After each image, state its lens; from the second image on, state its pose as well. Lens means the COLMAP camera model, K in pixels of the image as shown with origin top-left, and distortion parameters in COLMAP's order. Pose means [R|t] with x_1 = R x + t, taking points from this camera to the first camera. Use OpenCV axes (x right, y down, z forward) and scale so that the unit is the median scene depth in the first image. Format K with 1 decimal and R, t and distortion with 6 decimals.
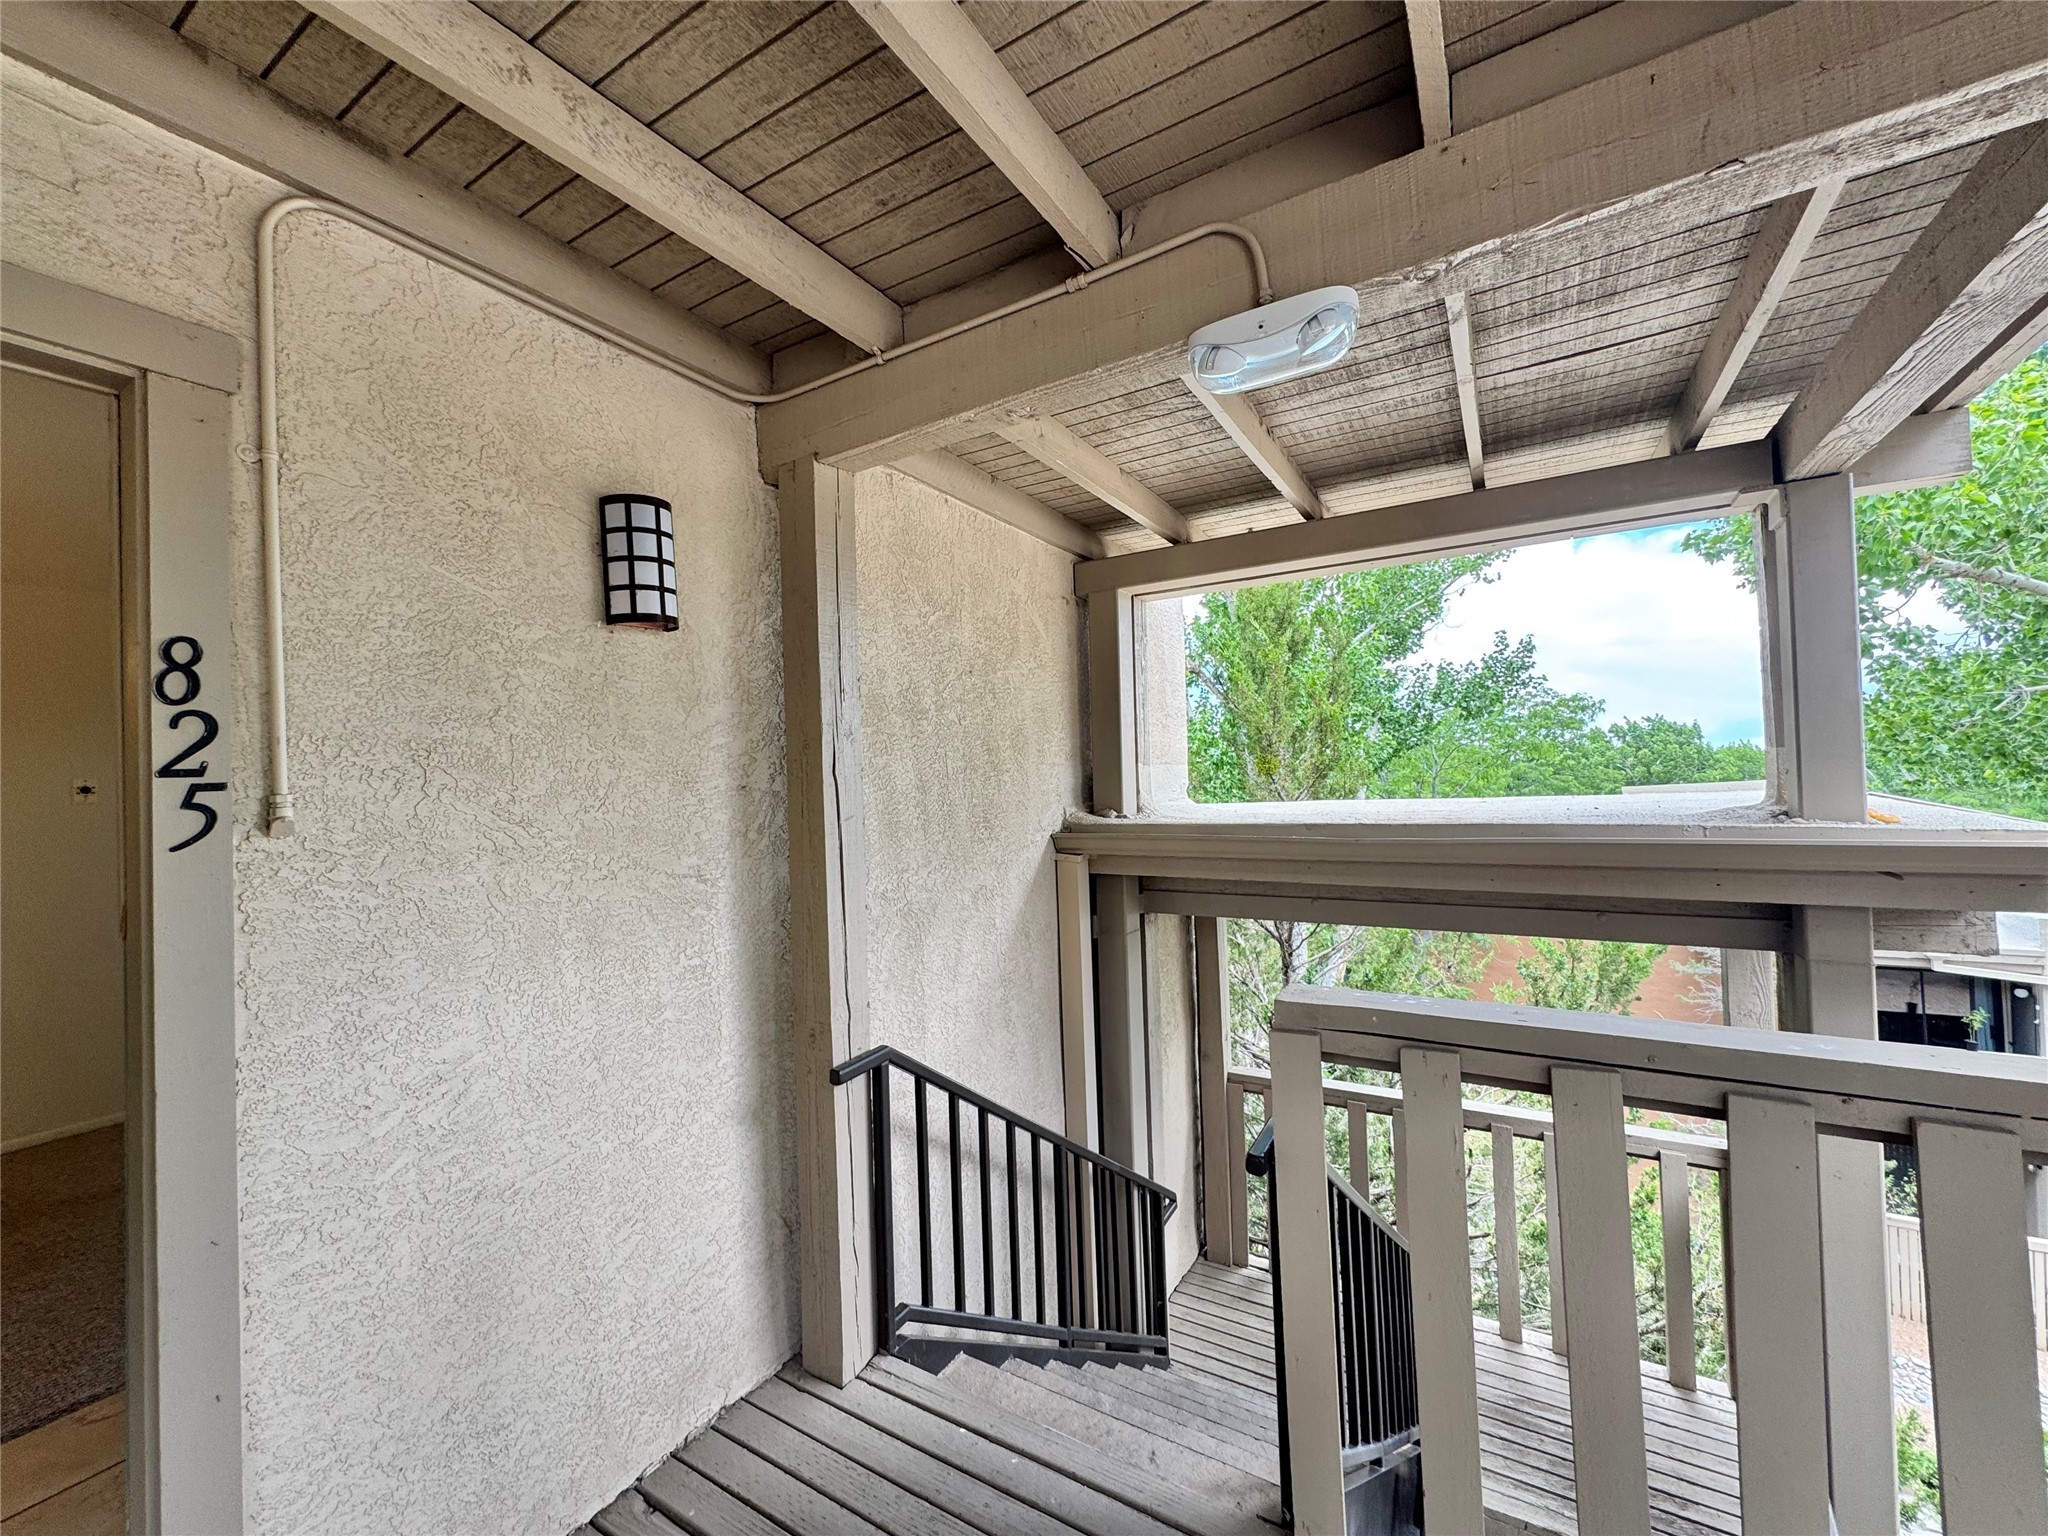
lens RADIAL K [[820.2, 0, 1021.0], [0, 820.2, 767.5], [0, 0, 1]] dist [-0.005322, 0.000722]
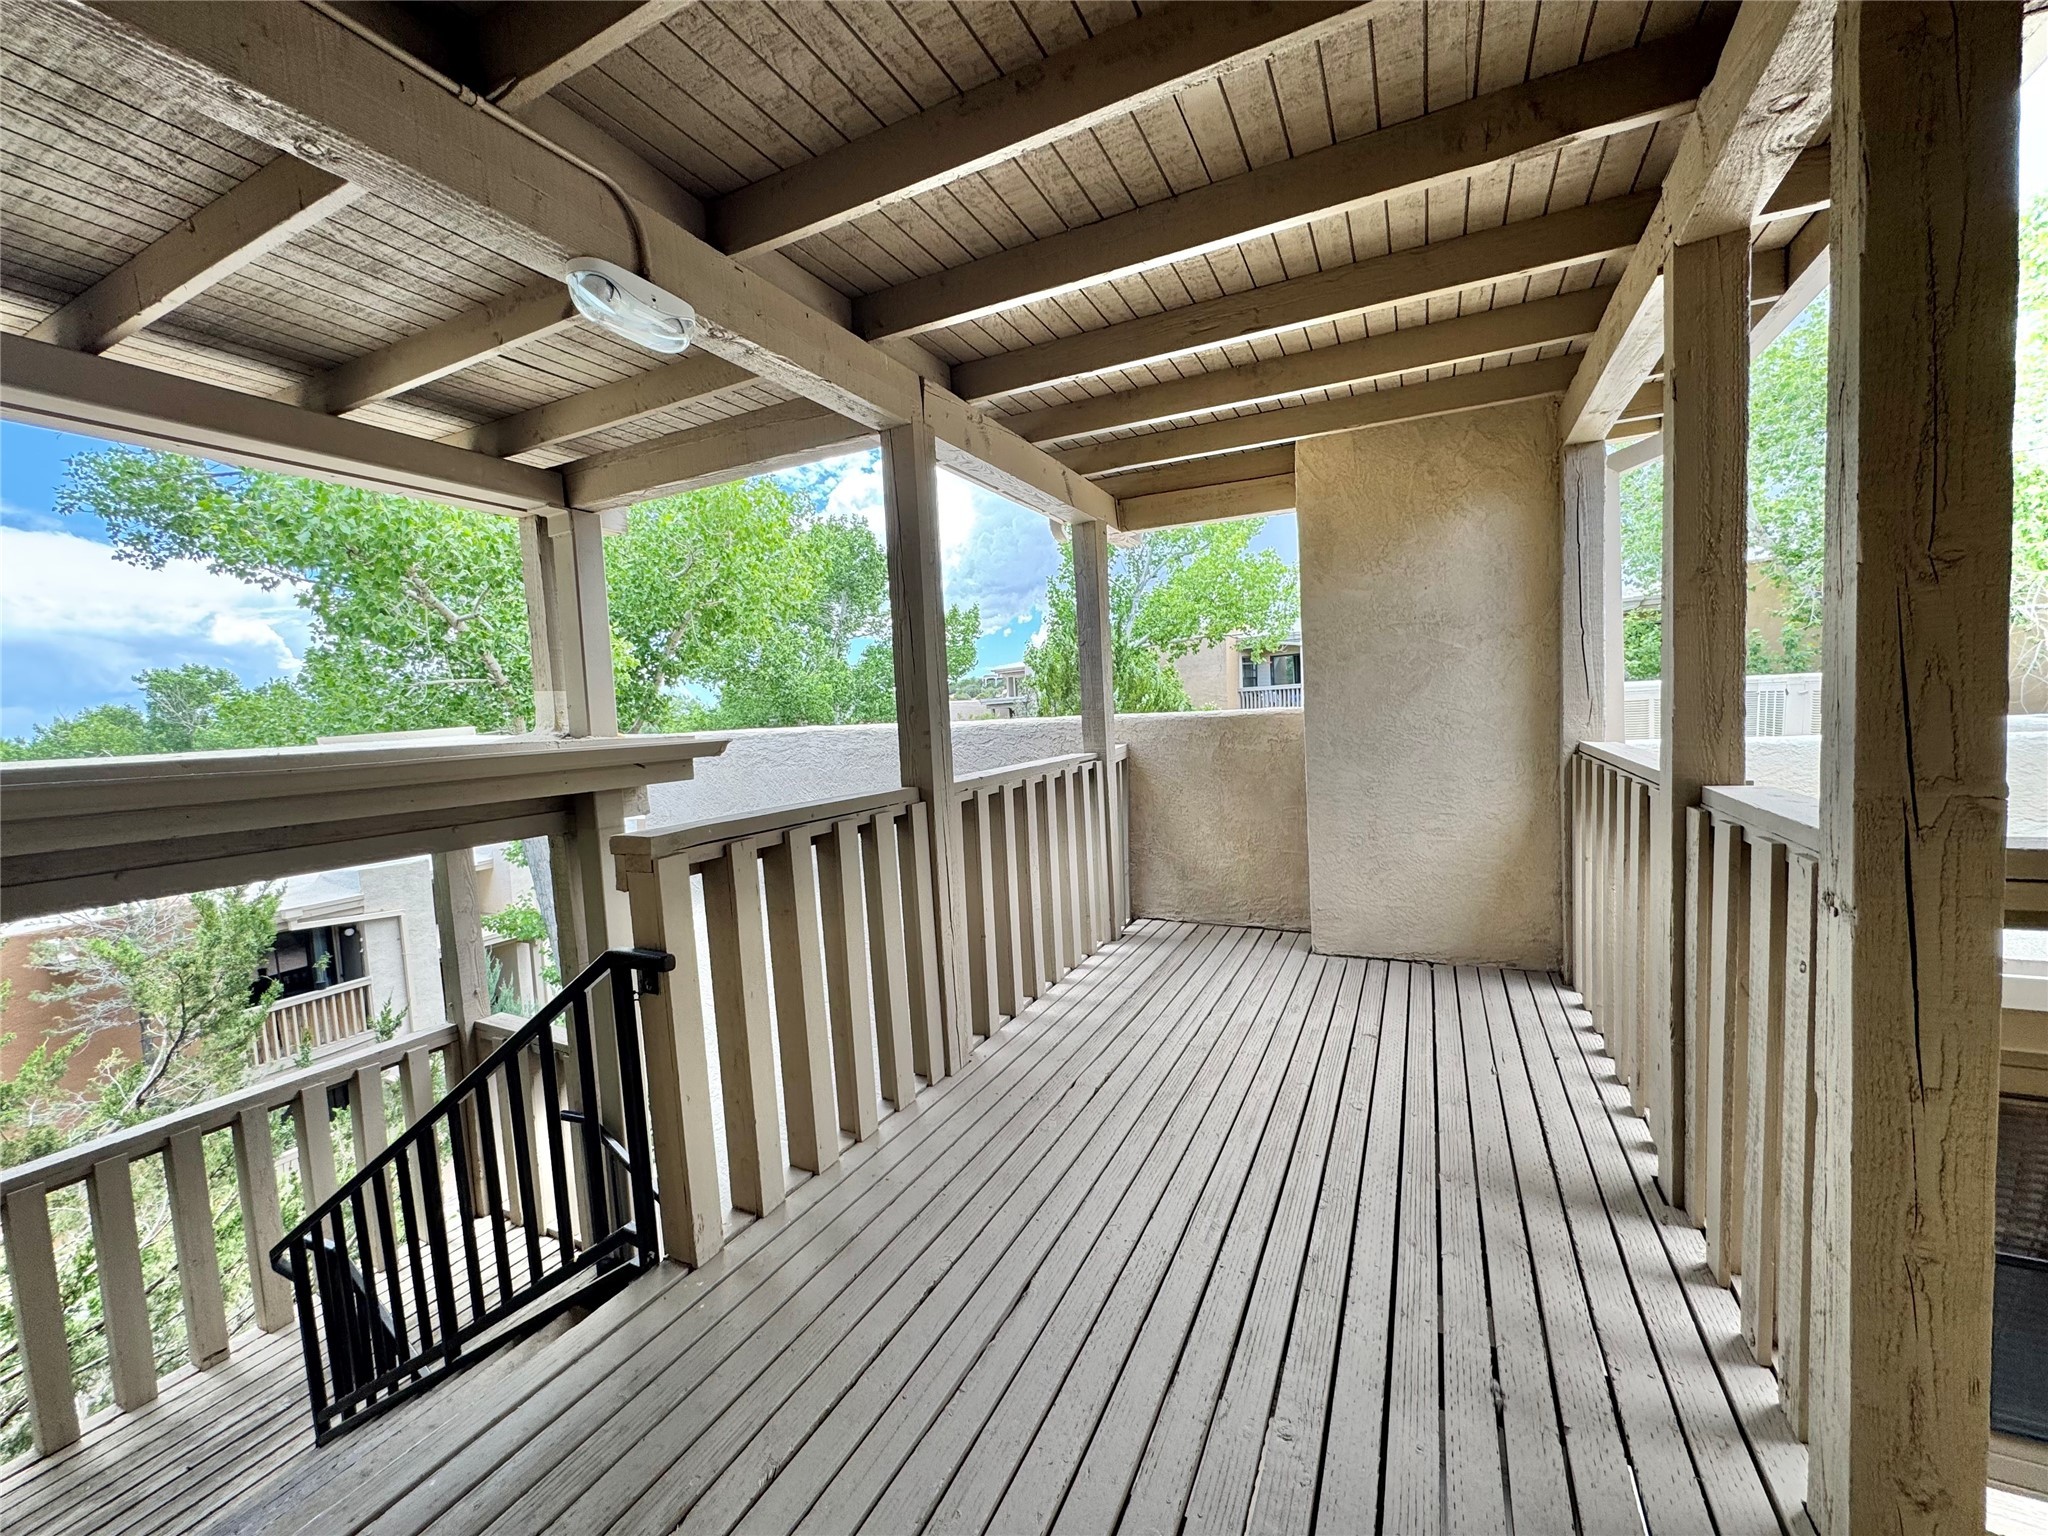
lens RADIAL K [[820.2, 0, 1022.5], [0, 820.2, 771.9], [0, 0, 1]] dist [-0.005322, 0.000722]
pose [[-0.093582, -0.036651, 0.994937, -0.635111], [0.040076, 0.998374, 0.040547, 0.101246], [-0.994805, 0.043667, -0.091961, 0.347908]]
